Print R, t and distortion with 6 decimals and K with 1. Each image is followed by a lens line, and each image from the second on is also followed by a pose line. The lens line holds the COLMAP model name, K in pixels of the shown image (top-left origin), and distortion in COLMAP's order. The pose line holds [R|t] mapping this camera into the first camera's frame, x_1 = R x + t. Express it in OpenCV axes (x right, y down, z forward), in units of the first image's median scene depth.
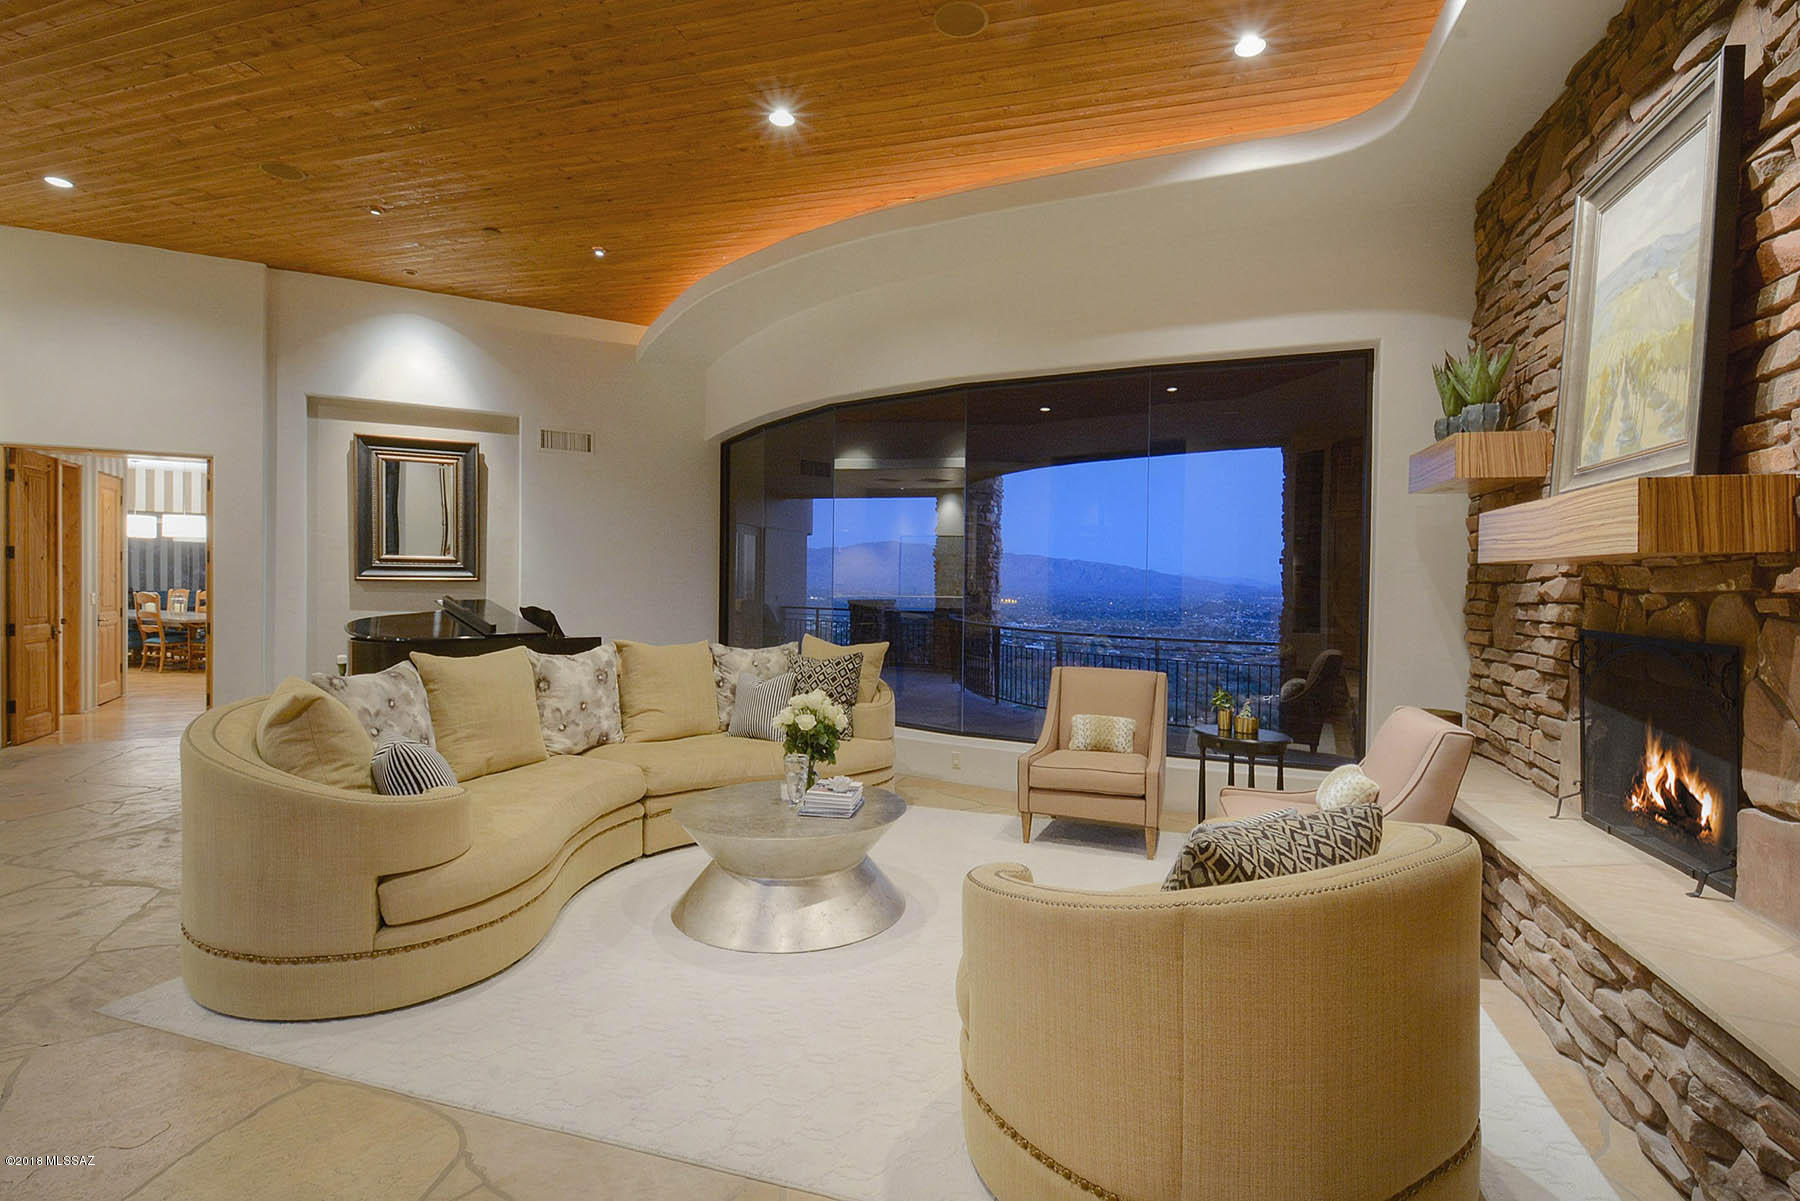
lens RADIAL K [[853.6, 0, 896.1], [0, 853.6, 577.5], [0, 0, 1]] dist [0.002145, -0.000193]
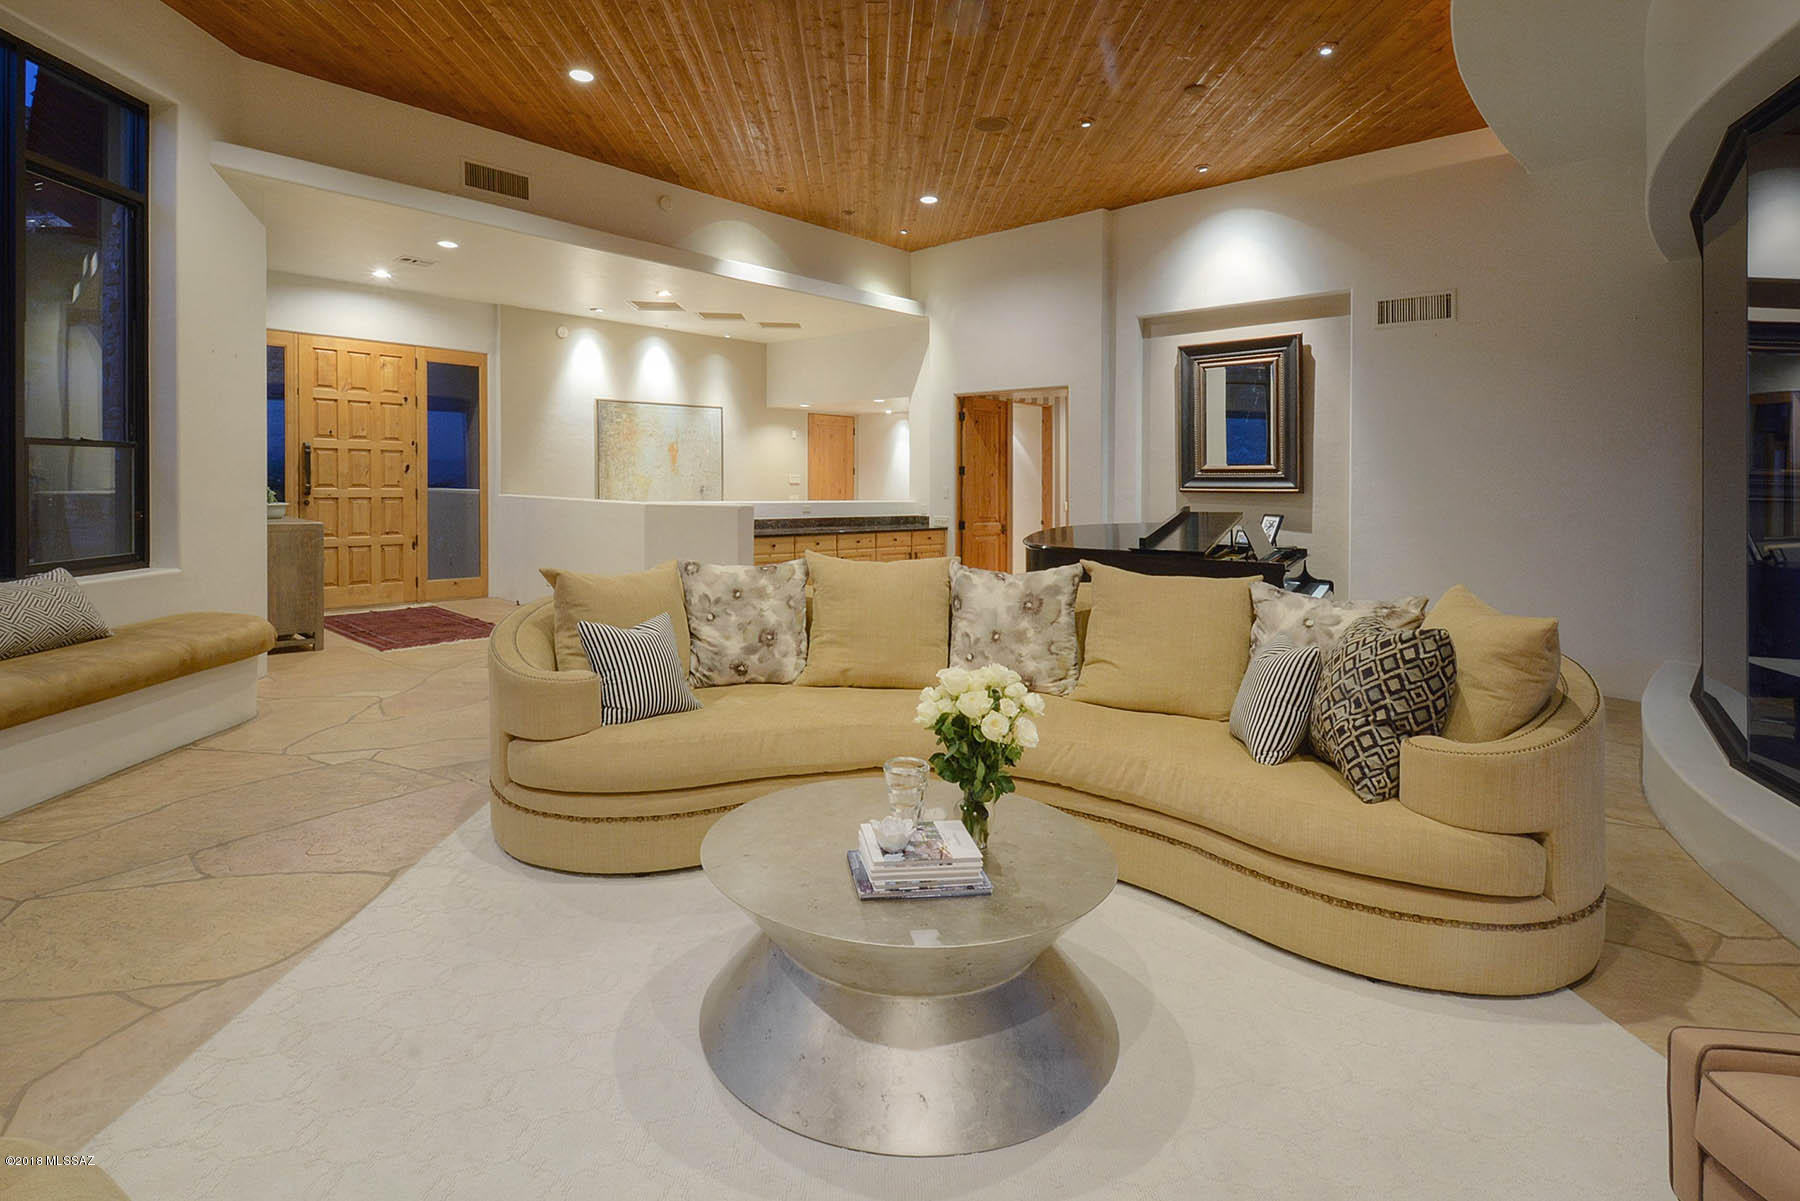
lens RADIAL K [[849.5, 0, 891.6], [0, 849.5, 476.6], [0, 0, 1]] dist [0.022928, -0.000447]
pose [[0.315718, -0.018078, -0.948681, 0.216176], [-0.005955, 0.999761, -0.021033, 0.008848], [0.948834, 0.012290, 0.315535, 0.371346]]
